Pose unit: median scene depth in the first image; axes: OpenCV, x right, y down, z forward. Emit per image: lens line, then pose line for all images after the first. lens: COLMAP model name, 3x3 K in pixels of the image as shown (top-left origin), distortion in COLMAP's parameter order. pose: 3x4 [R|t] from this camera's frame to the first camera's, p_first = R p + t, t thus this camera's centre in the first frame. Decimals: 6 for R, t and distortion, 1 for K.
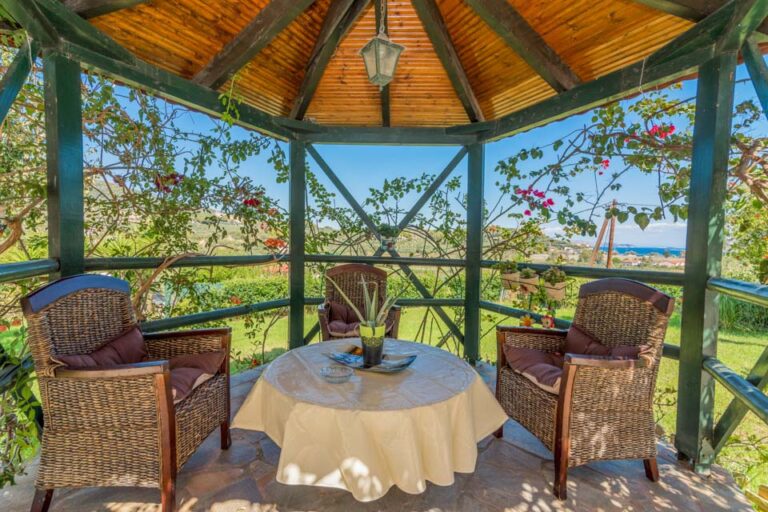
lens RADIAL K [[356.0, 0, 384.1], [0, 356.0, 255.6], [0, 0, 1]] dist [0.000370, 0.000007]
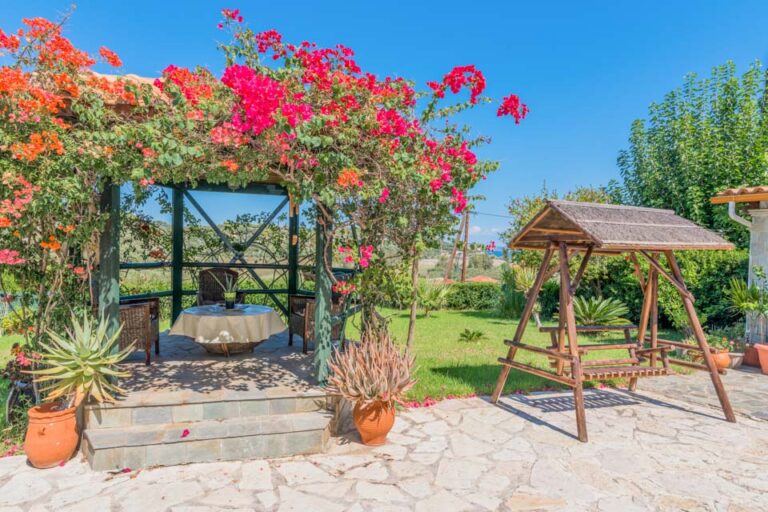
lens RADIAL K [[467.6, 0, 383.3], [0, 467.6, 258.0], [0, 0, 1]] dist [-0.008746, -0.001180]
pose [[0.957634, -0.002127, 0.287979, 0.025343], [0.004127, 0.999971, -0.006338, -0.004157], [-0.287957, 0.007258, 0.957616, -1.142596]]
